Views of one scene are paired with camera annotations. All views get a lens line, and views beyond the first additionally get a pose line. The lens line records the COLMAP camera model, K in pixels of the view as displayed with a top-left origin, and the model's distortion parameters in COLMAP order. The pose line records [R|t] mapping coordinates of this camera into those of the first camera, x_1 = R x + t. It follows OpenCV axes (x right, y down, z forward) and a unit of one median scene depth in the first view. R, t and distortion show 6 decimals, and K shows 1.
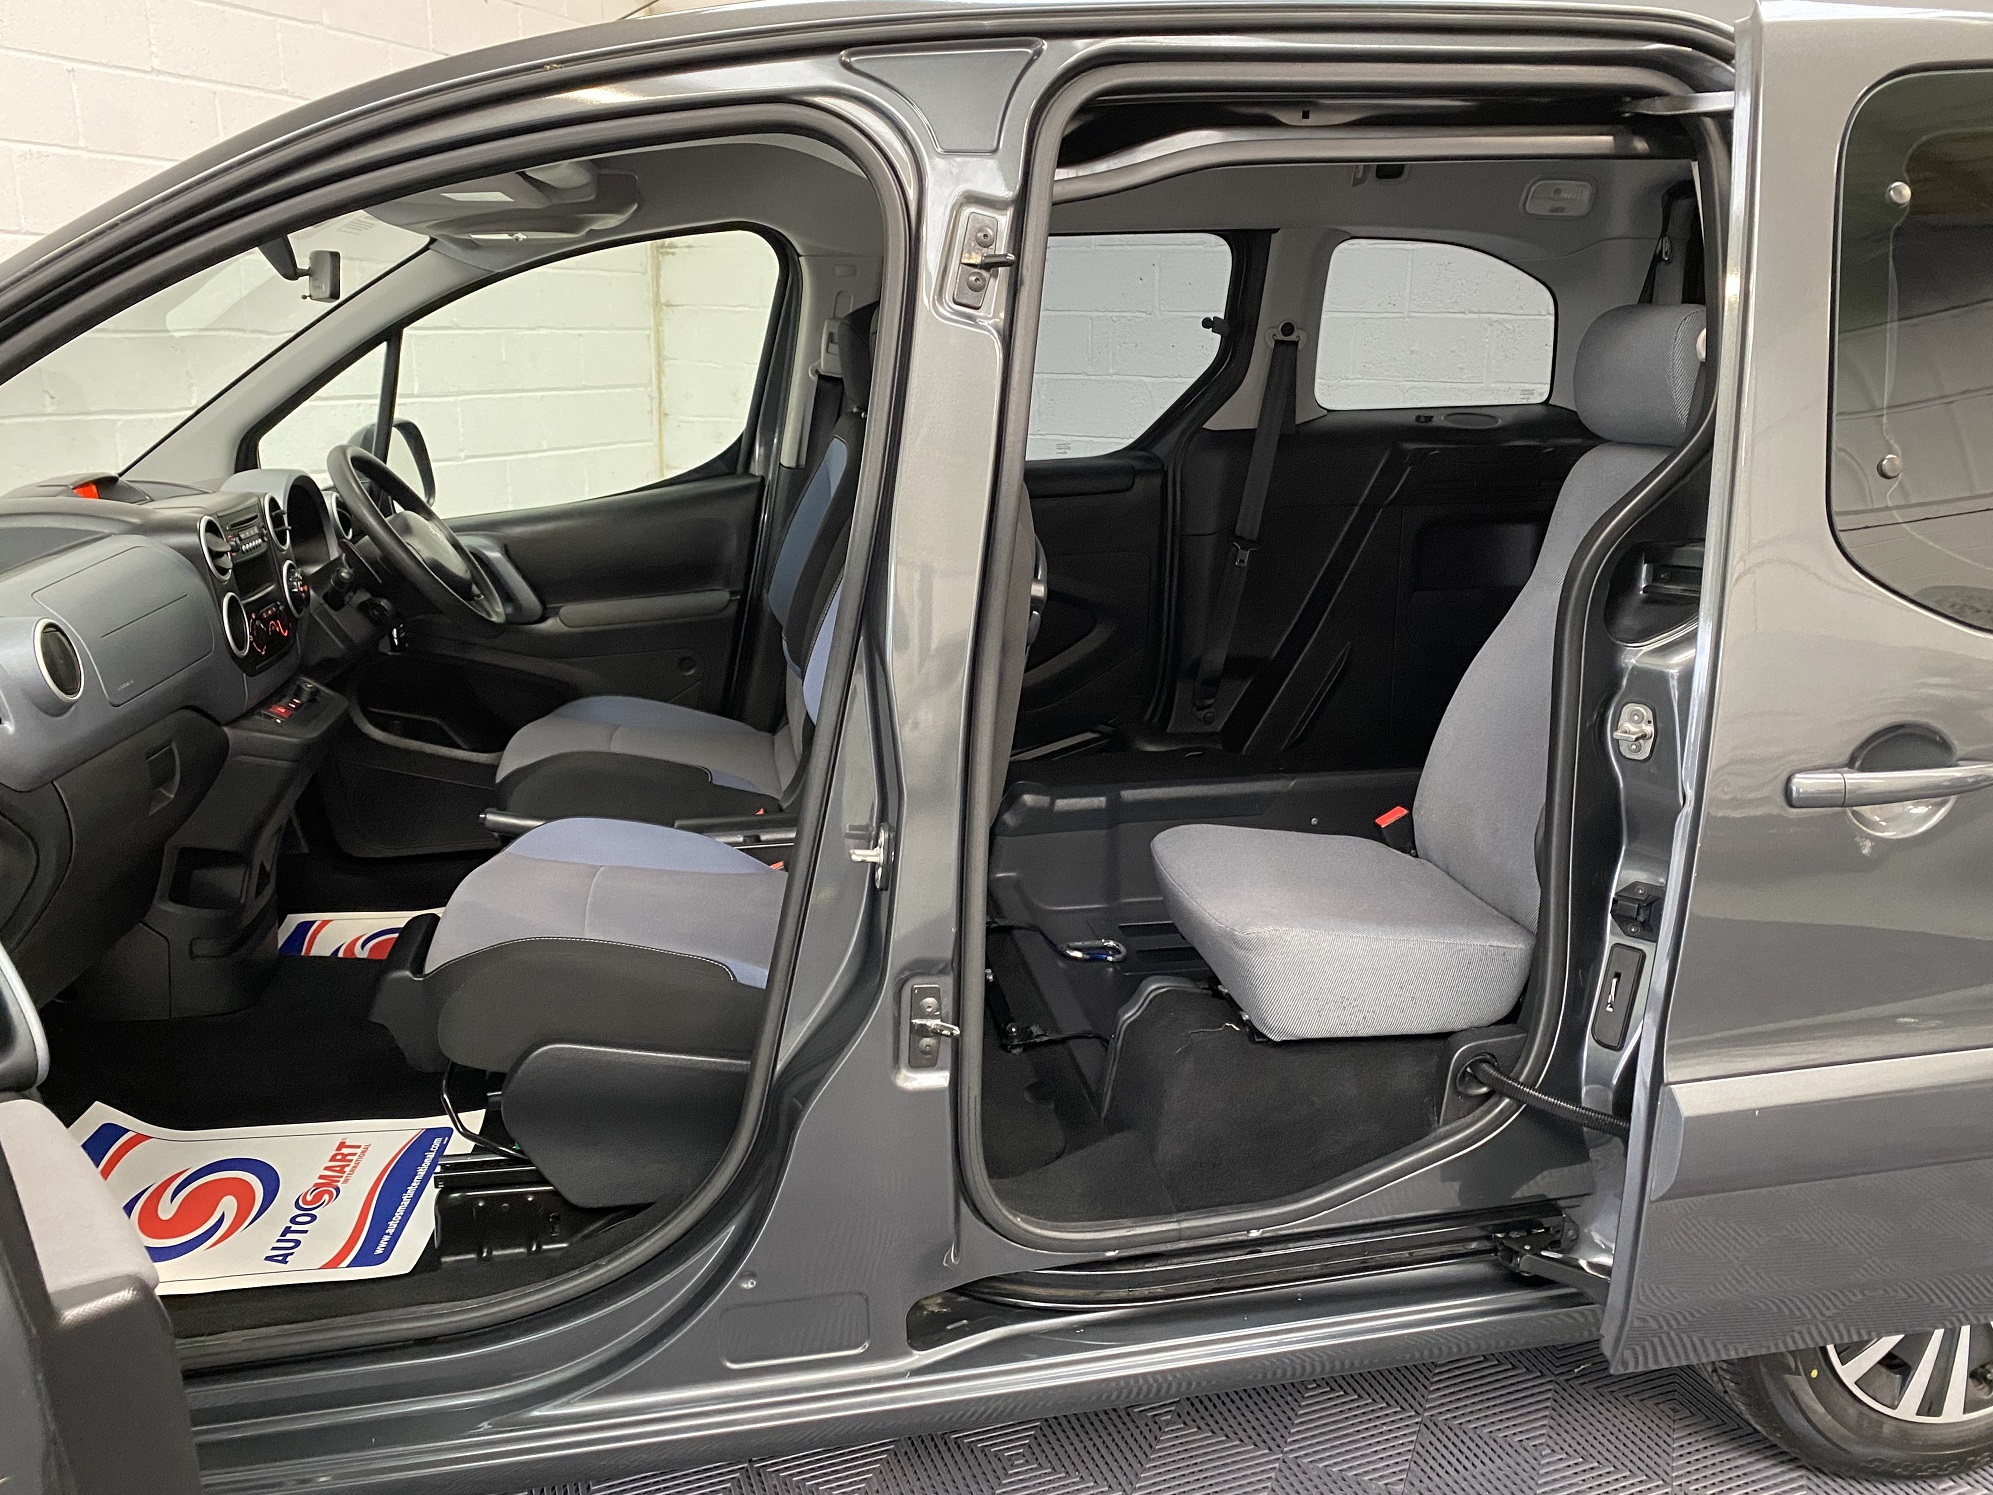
lens RADIAL K [[1569.5, 0, 1031.2], [0, 1569.5, 739.0], [0, 0, 1]] dist [0.017197, -0.003152]
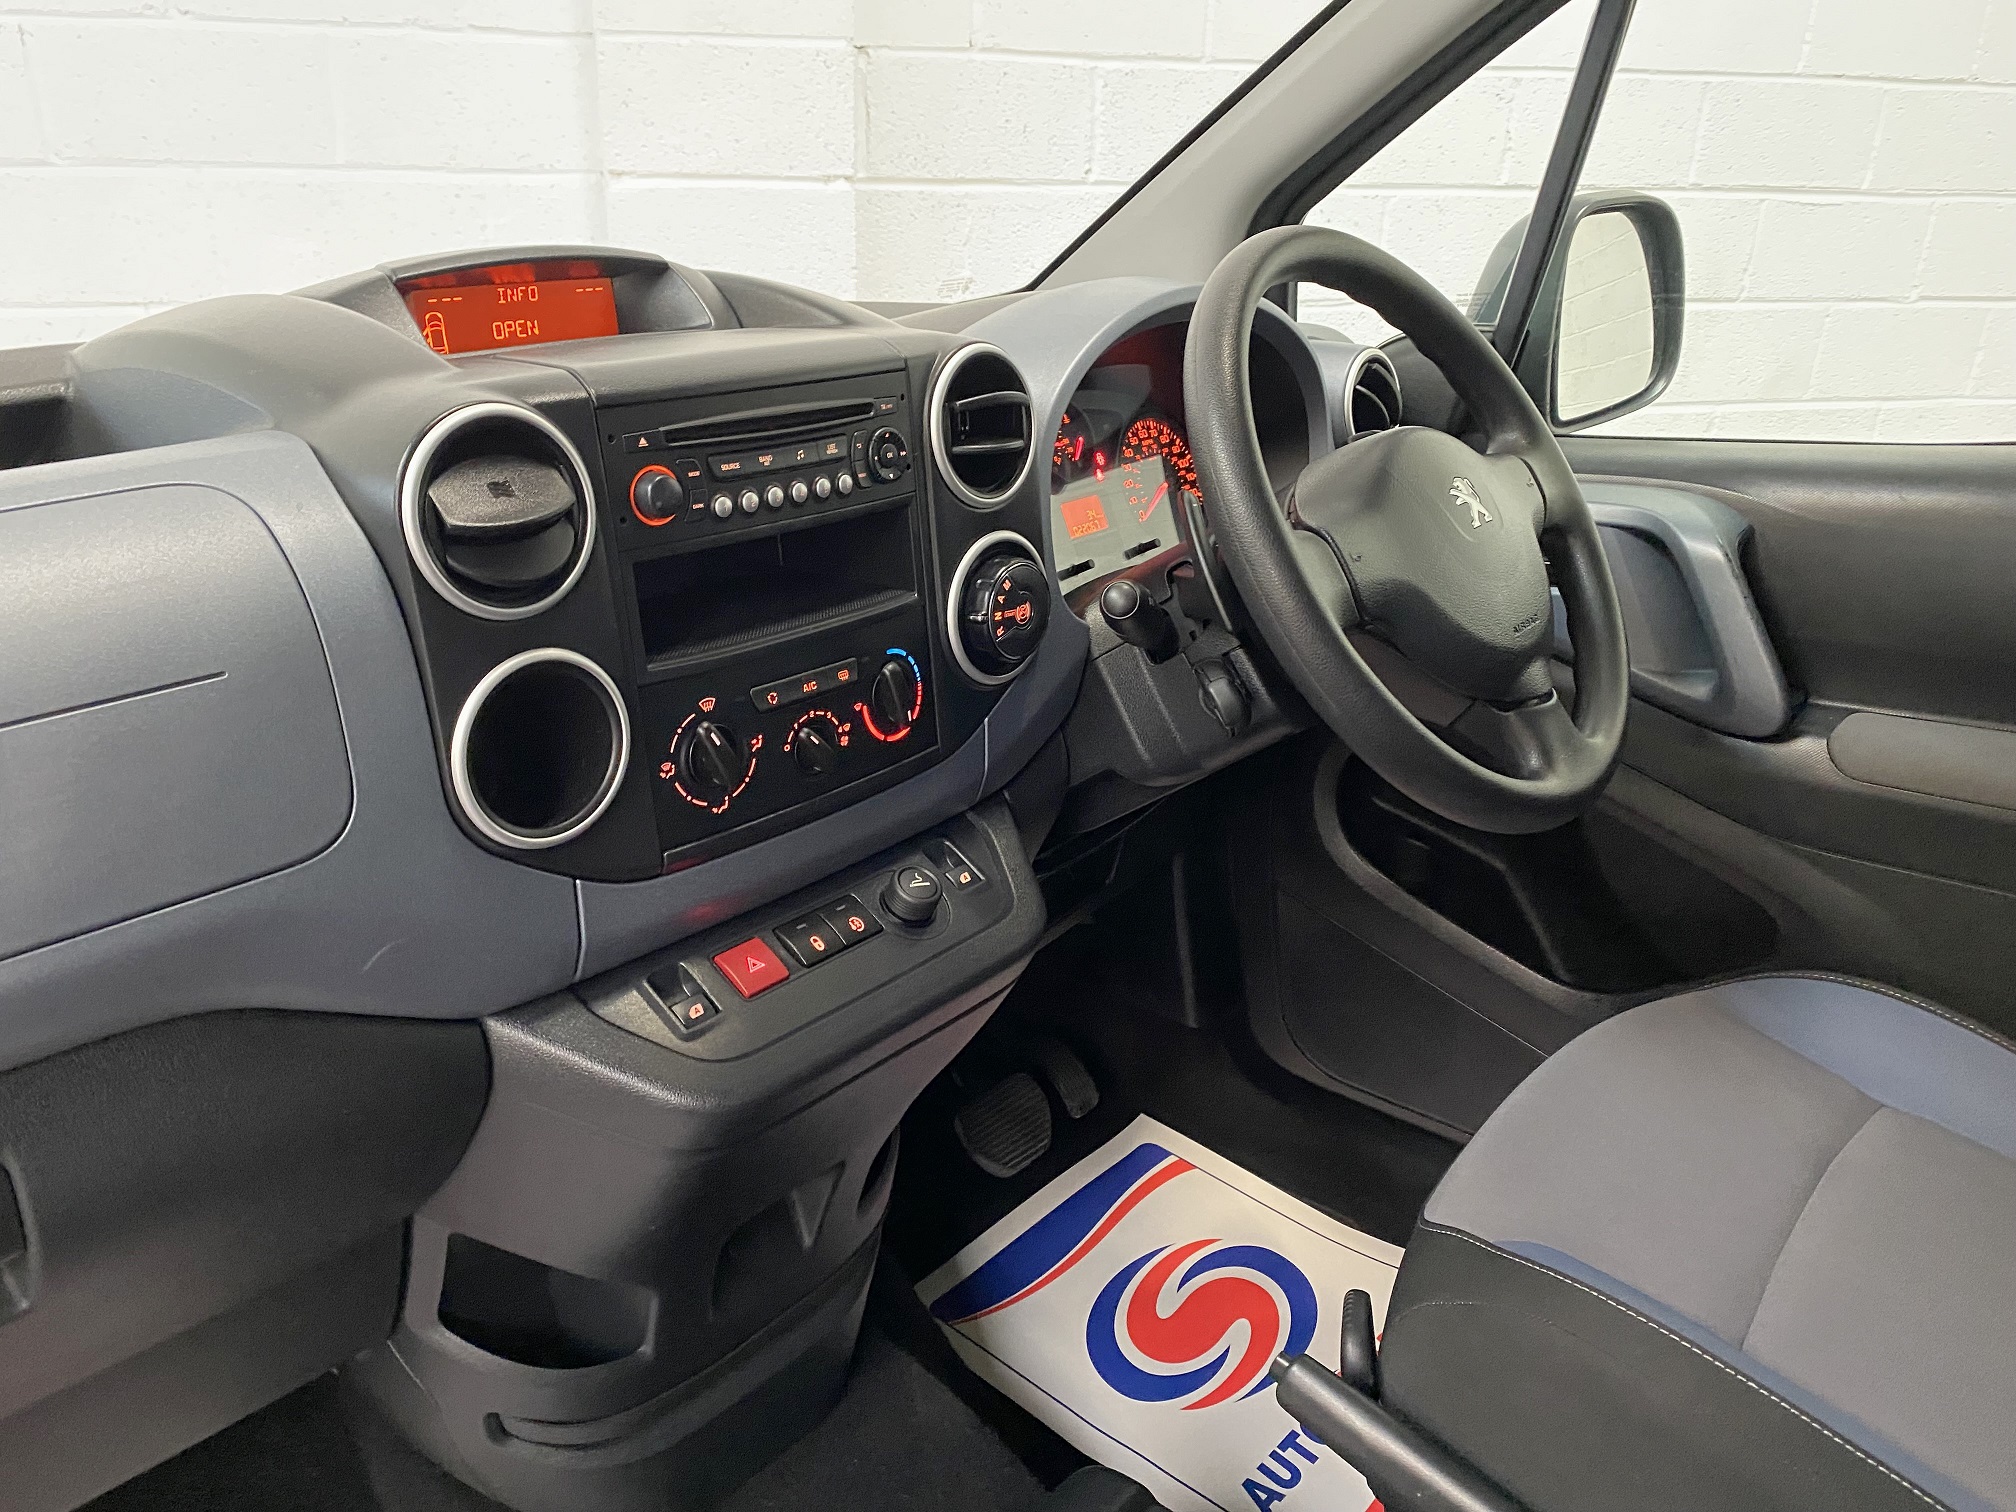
lens RADIAL K [[1533.0, 0, 1005.5], [0, 1533.0, 748.7], [0, 0, 1]] dist [0.022326, 0.000456]
pose [[0.618582, 0.303791, -0.724615, -0.172015], [-0.218327, 0.952370, 0.212897, -0.127008], [0.754778, 0.026509, 0.655445, 0.684636]]
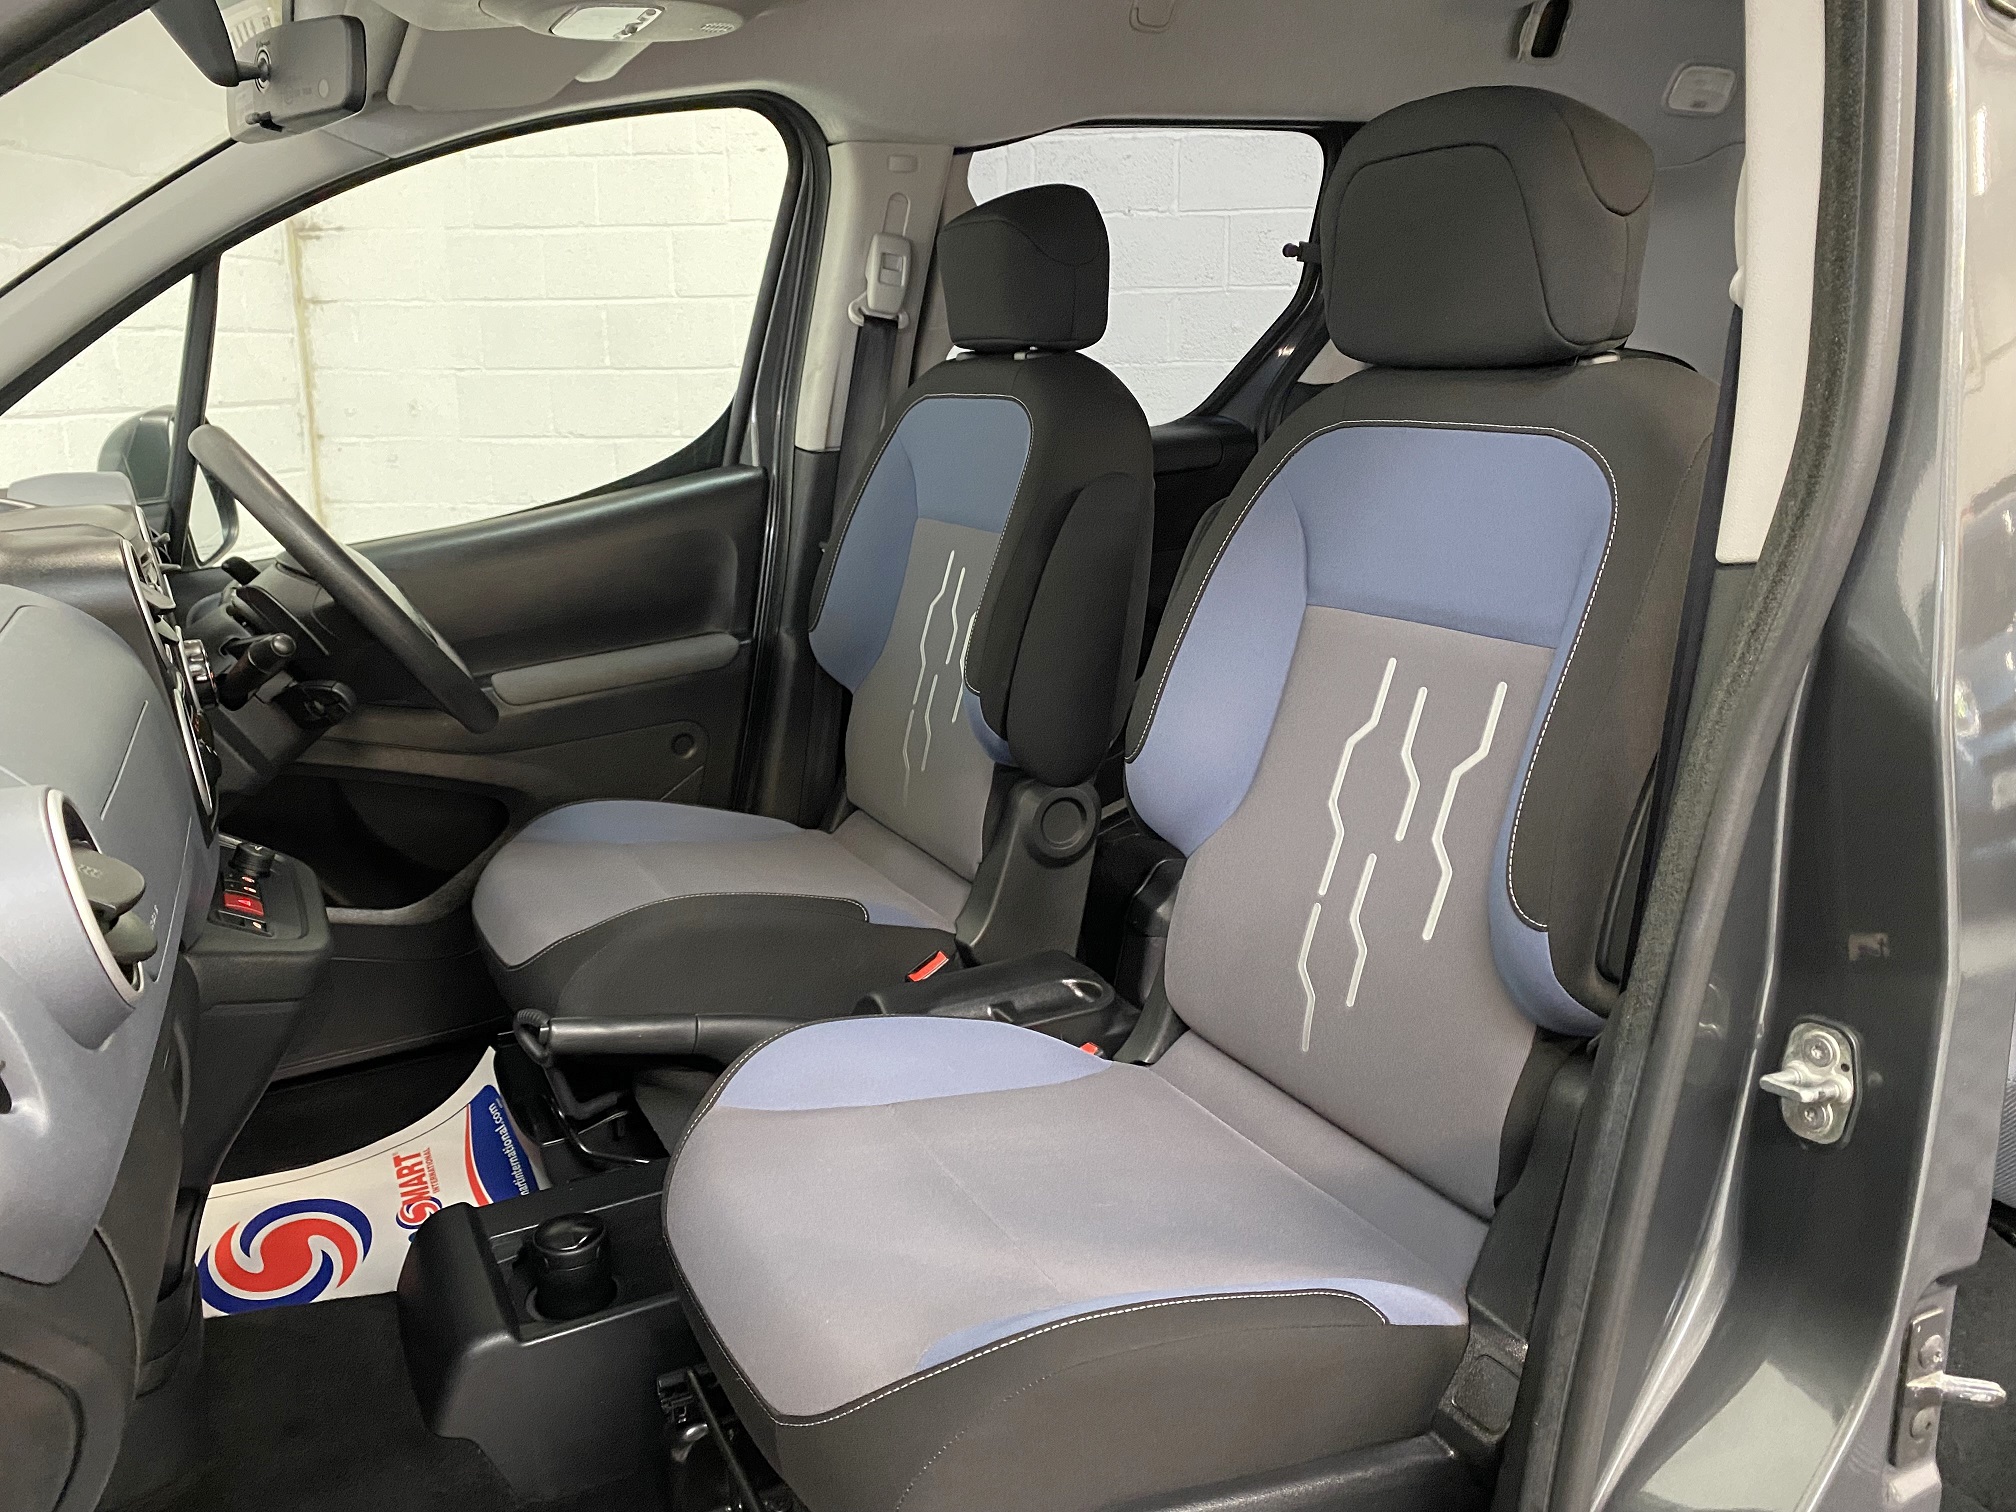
lens RADIAL K [[1529.8, 0, 996.7], [0, 1529.8, 738.2], [0, 0, 1]] dist [0.073328, -0.127934]
pose [[0.959901, -0.092146, 0.264764, -0.307903], [0.096205, 0.995359, -0.002374, -0.040614], [-0.263317, 0.027751, 0.964310, 0.362029]]
